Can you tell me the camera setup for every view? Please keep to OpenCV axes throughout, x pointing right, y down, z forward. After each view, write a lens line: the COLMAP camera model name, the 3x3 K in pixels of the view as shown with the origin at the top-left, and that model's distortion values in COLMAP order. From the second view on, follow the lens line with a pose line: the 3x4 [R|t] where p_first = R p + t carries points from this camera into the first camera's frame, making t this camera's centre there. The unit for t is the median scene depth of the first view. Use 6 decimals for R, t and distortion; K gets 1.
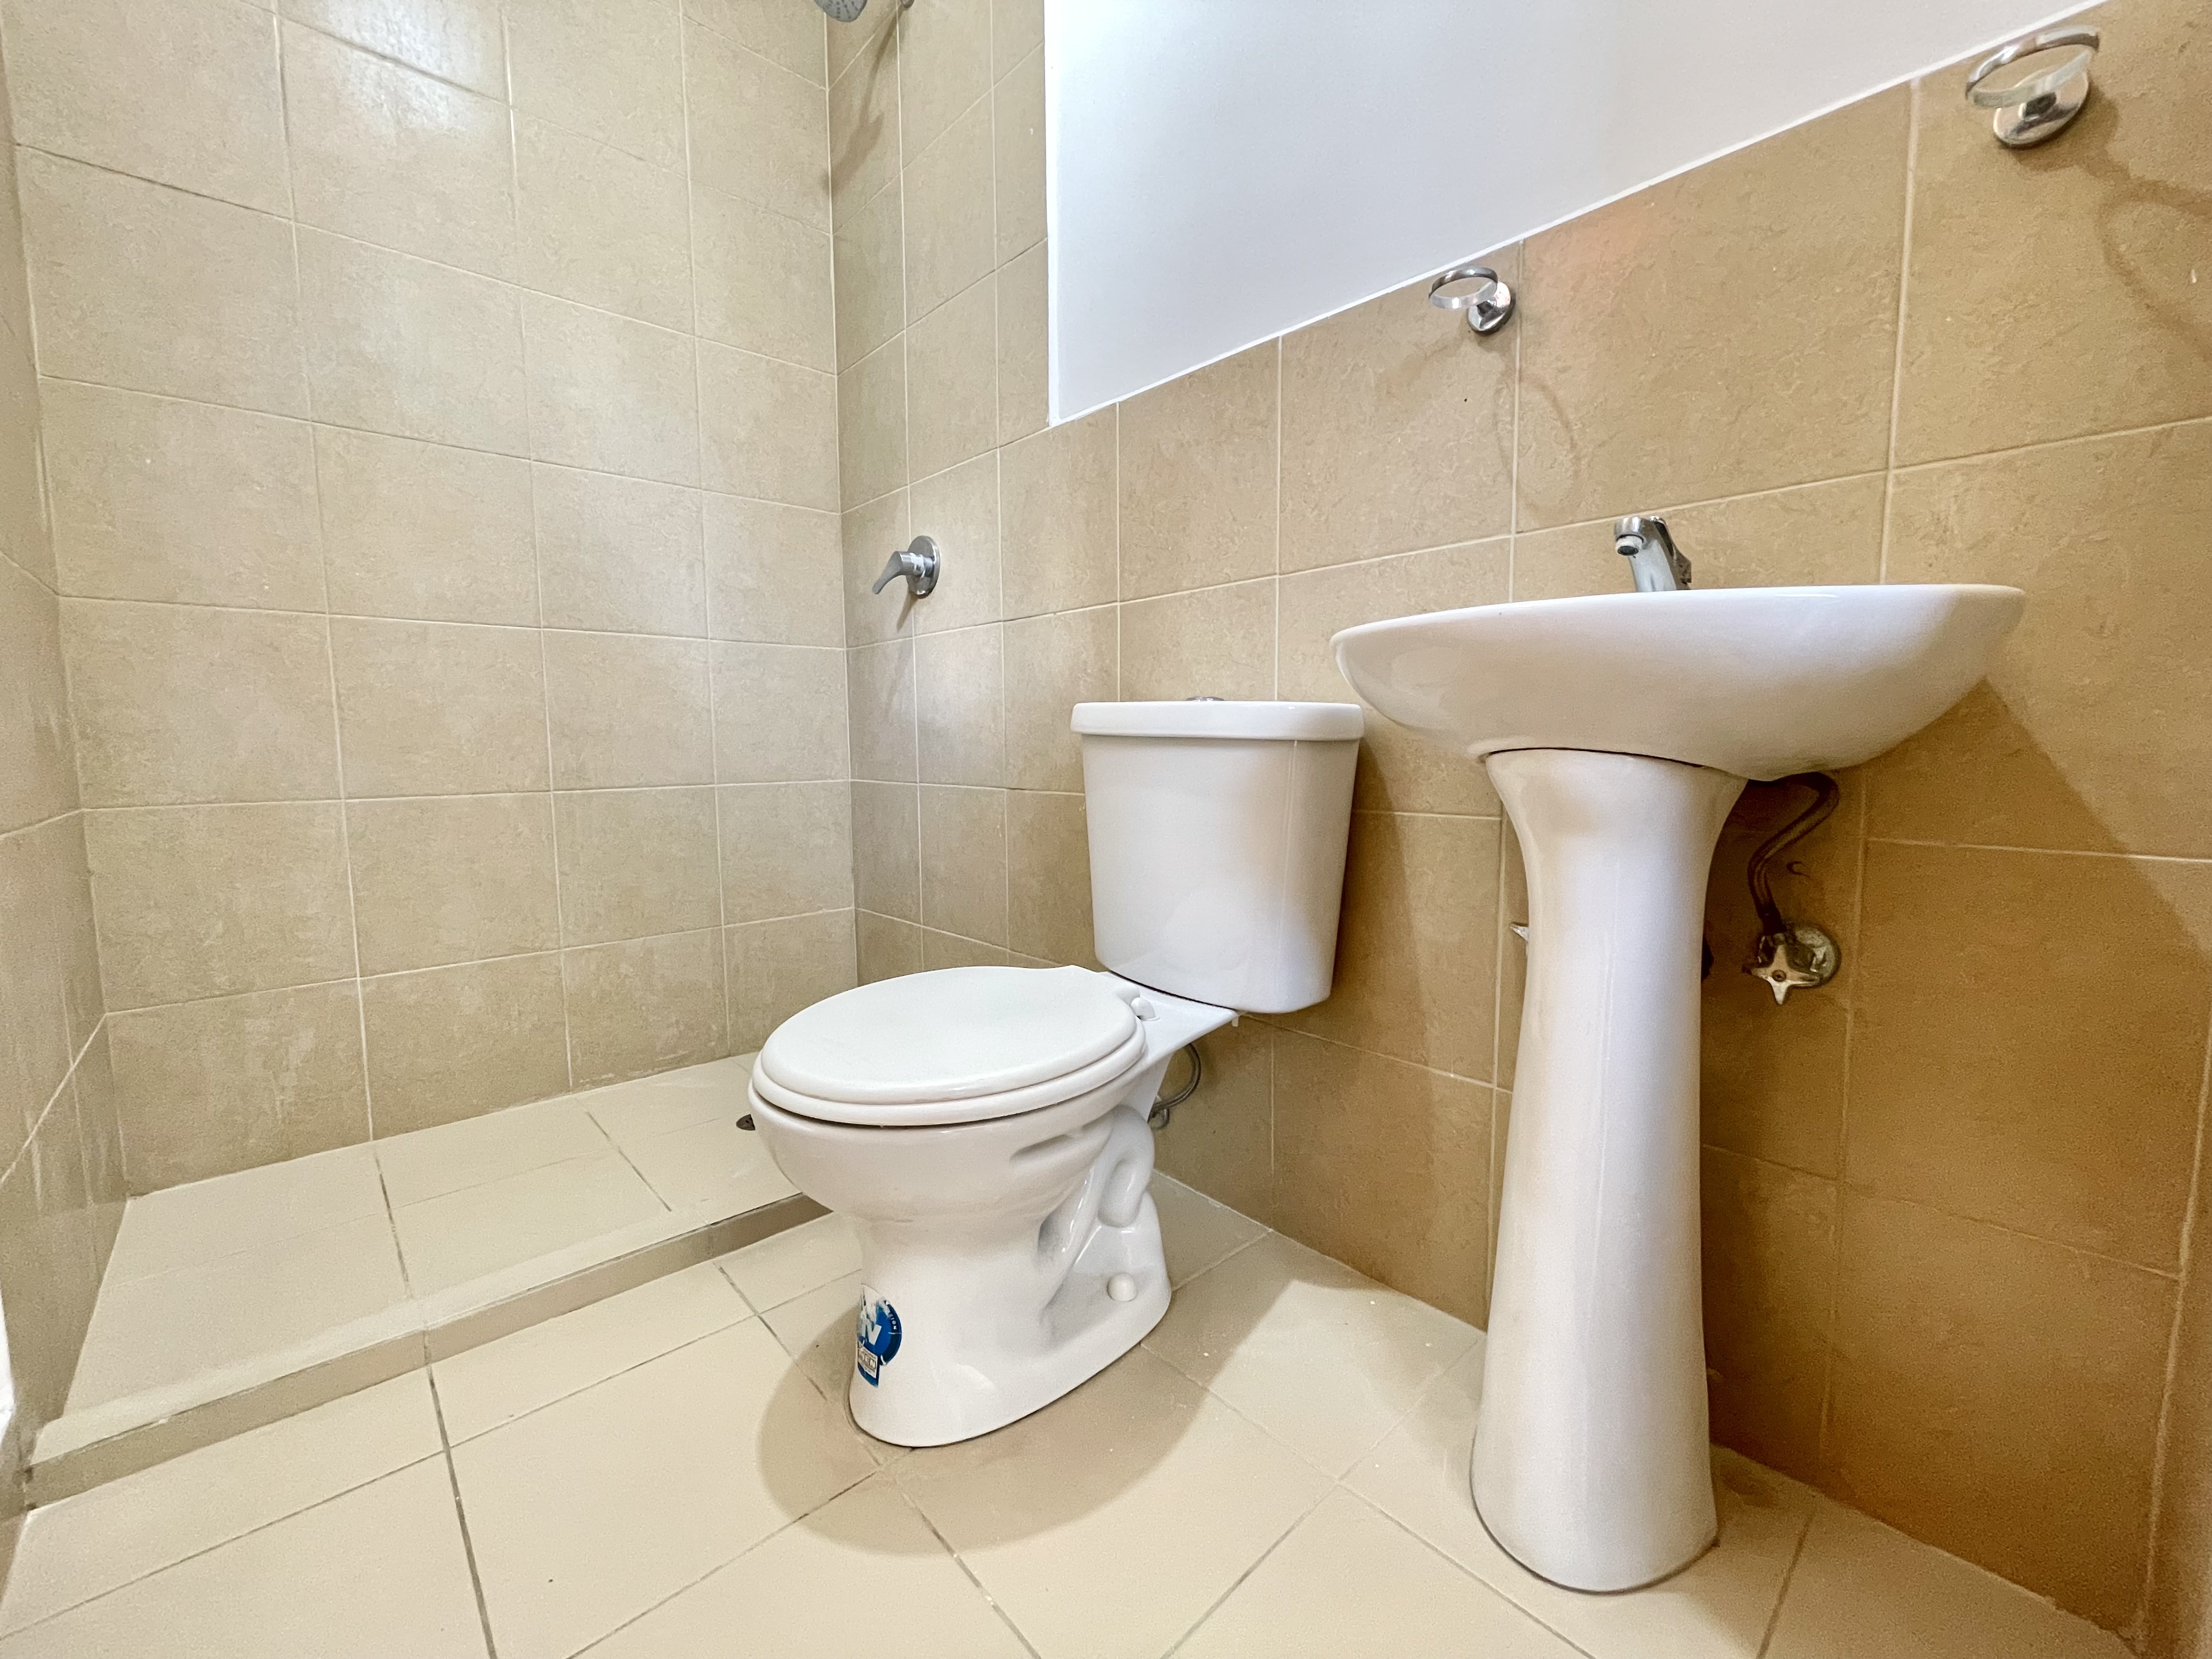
lens RADIAL K [[894.4, 0, 1098.5], [0, 894.4, 820.1], [0, 0, 1]] dist [-0.003543, 0.000604]
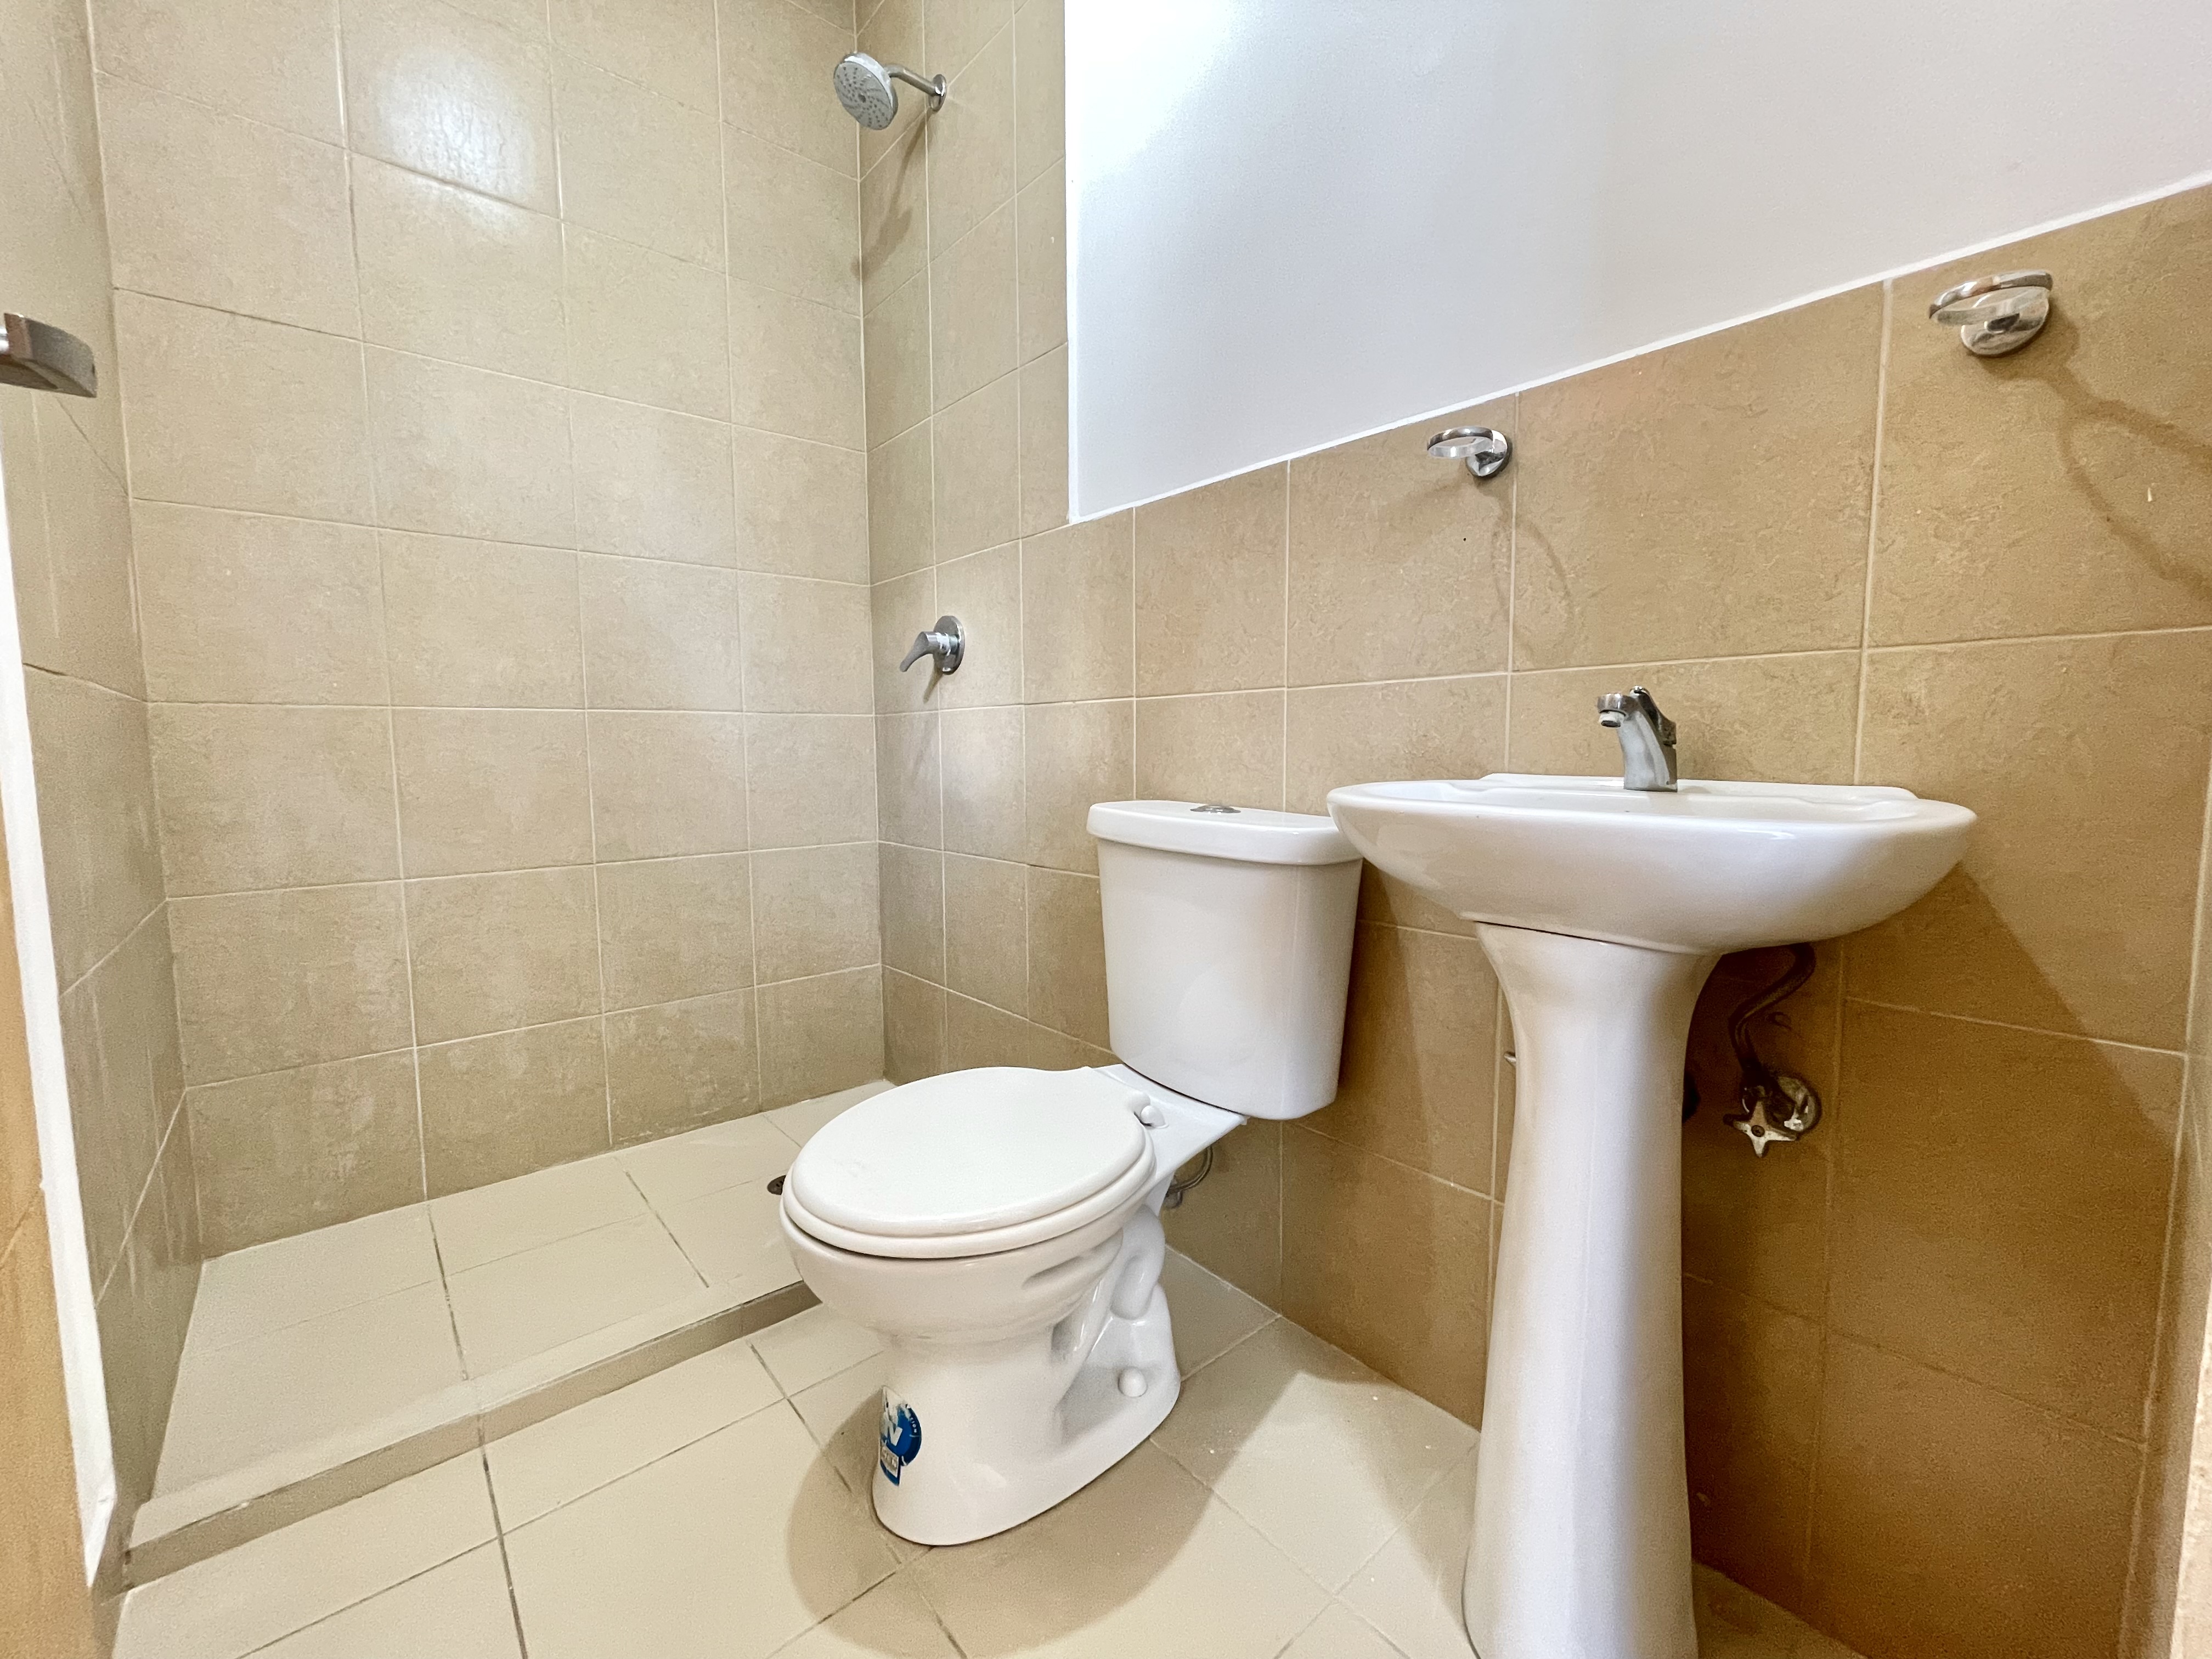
lens RADIAL K [[894.4, 0, 1098.5], [0, 894.4, 819.1], [0, 0, 1]] dist [-0.003543, 0.000604]
pose [[0.999518, 0.003005, -0.030894, 0.015887], [-0.003202, 0.999975, -0.006305, -0.118504], [0.030874, 0.006400, 0.999503, -0.044150]]
